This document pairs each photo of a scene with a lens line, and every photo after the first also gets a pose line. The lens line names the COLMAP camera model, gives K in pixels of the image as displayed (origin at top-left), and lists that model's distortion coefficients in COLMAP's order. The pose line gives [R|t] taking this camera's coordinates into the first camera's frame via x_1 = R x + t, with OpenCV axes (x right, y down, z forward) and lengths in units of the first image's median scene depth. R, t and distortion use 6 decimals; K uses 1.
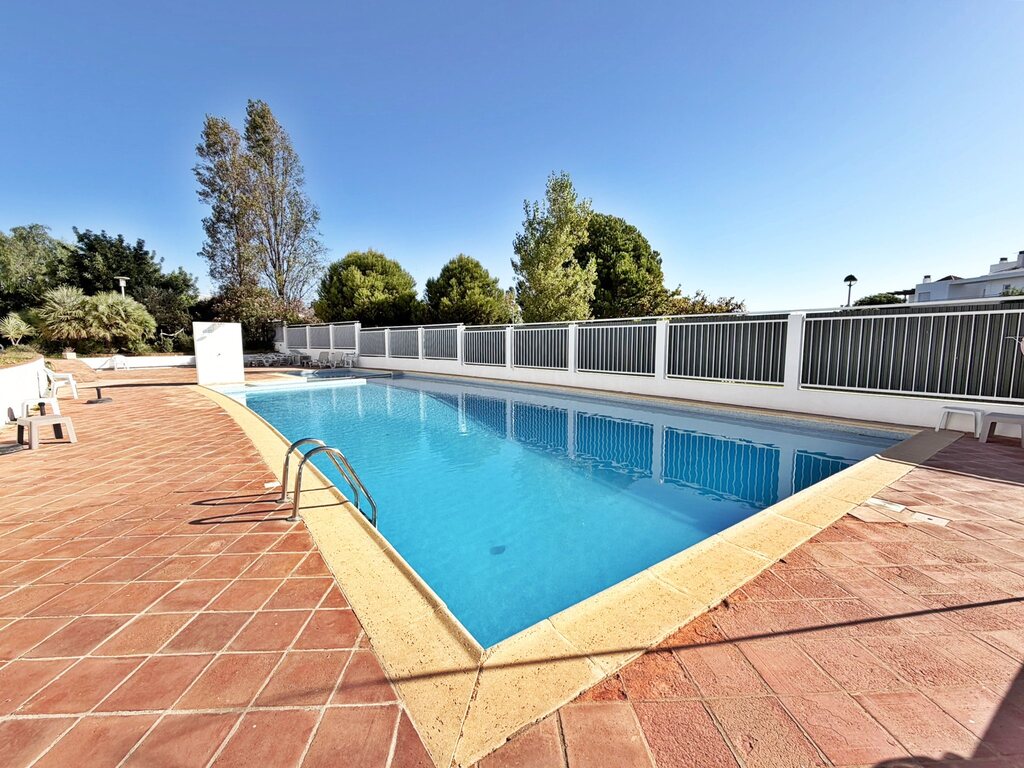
lens RADIAL K [[409.2, 0, 509.6], [0, 409.2, 383.5], [0, 0, 1]] dist [-0.000173, 0.000120]
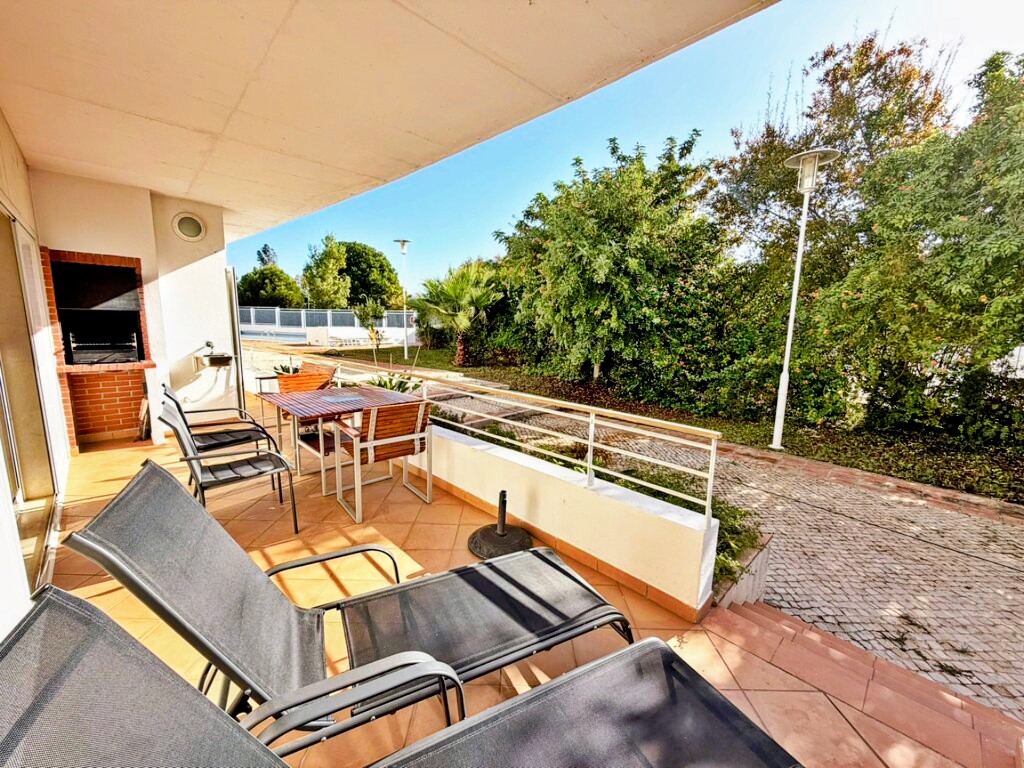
lens RADIAL K [[409.2, 0, 509.6], [0, 409.2, 383.5], [0, 0, 1]] dist [-0.000173, 0.000120]
pose [[0.900145, -0.041958, 0.433565, 0.018458], [0.019616, 0.998245, 0.055880, 0.108450], [-0.435148, -0.041795, 0.899388, -1.019797]]
